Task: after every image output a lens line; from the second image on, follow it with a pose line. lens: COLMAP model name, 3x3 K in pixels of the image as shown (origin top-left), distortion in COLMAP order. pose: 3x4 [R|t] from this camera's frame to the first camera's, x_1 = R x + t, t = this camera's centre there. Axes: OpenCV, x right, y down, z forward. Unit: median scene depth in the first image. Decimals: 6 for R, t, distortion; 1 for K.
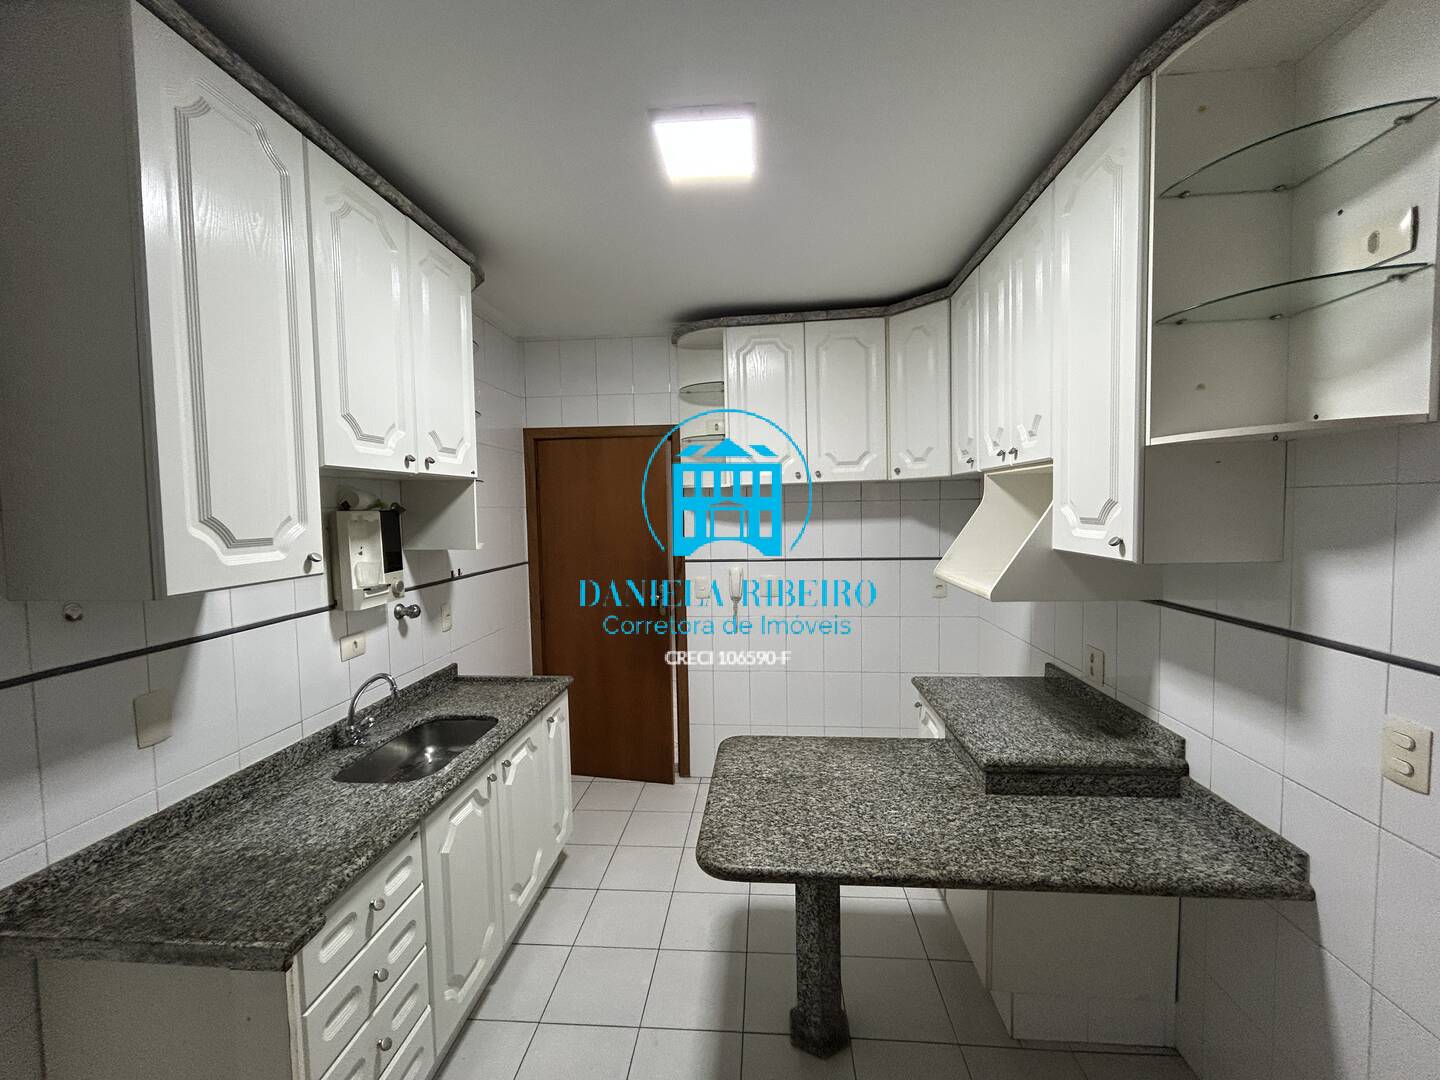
lens RADIAL K [[584.9, 0, 722.8], [0, 584.9, 537.7], [0, 0, 1]] dist [-0.001029, 0.001301]
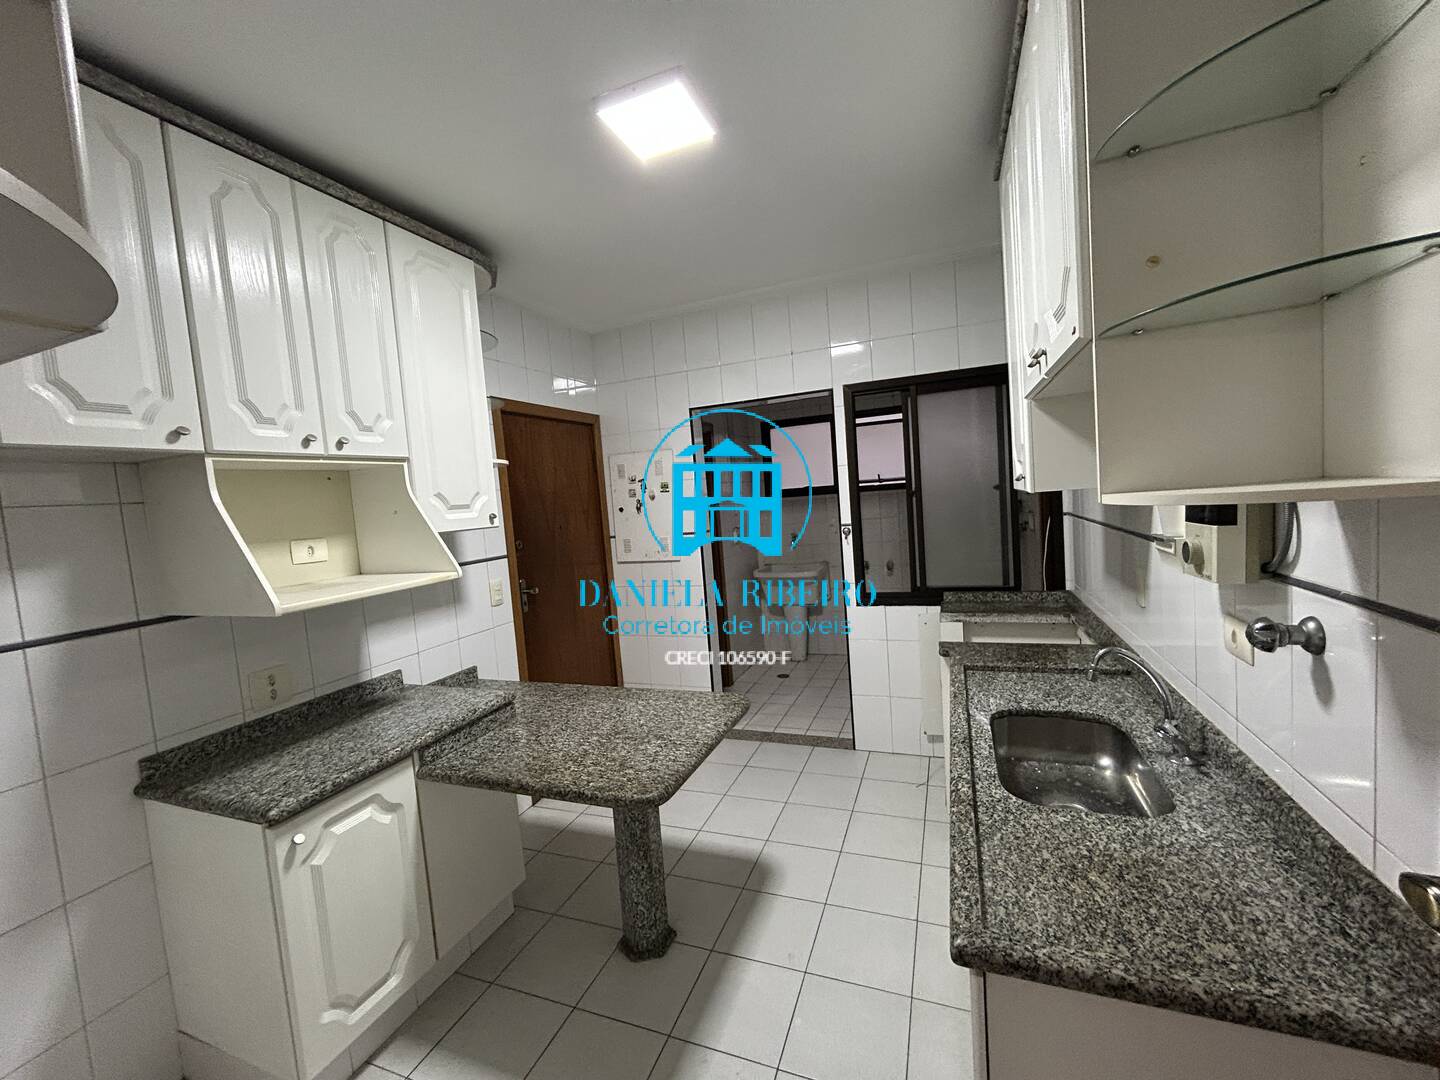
lens RADIAL K [[584.9, 0, 722.8], [0, 584.9, 537.7], [0, 0, 1]] dist [-0.001029, 0.001301]
pose [[-0.952815, 0.071085, 0.295109, -0.337568], [0.110448, 0.986742, 0.118916, -0.043774], [-0.282744, 0.145899, -0.948035, 1.782970]]
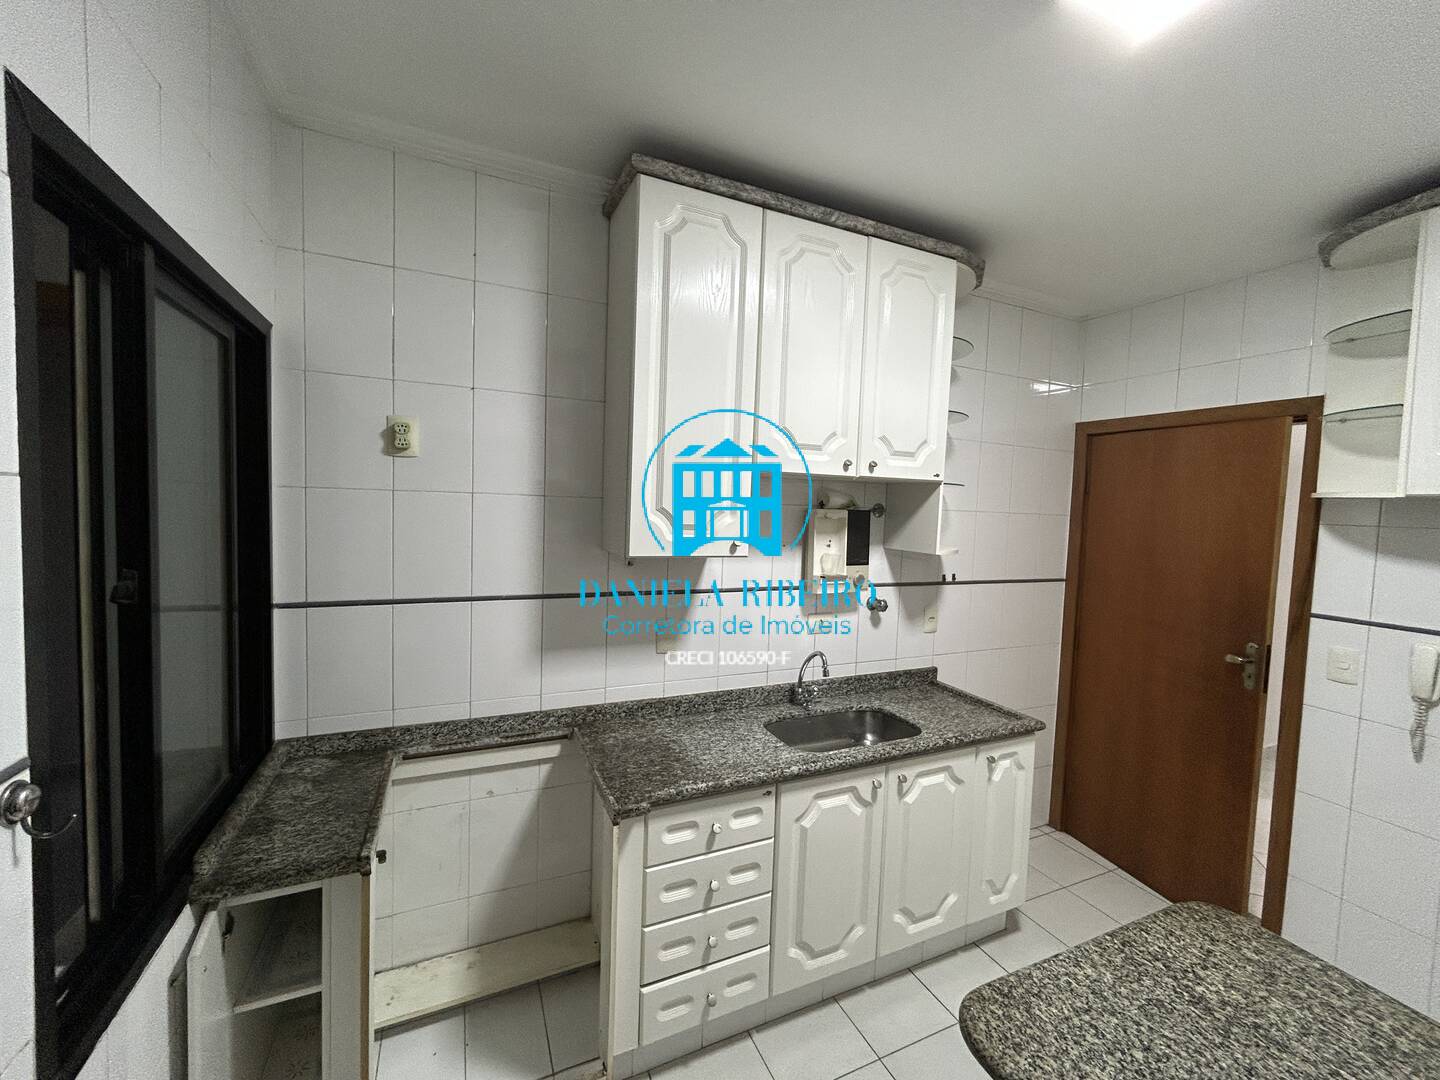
lens RADIAL K [[584.9, 0, 722.8], [0, 584.9, 537.7], [0, 0, 1]] dist [-0.001029, 0.001301]
pose [[0.485376, 0.087461, -0.869920, 0.295991], [-0.091221, 0.994619, 0.049102, -0.027911], [0.869534, 0.055522, 0.490743, 0.258354]]
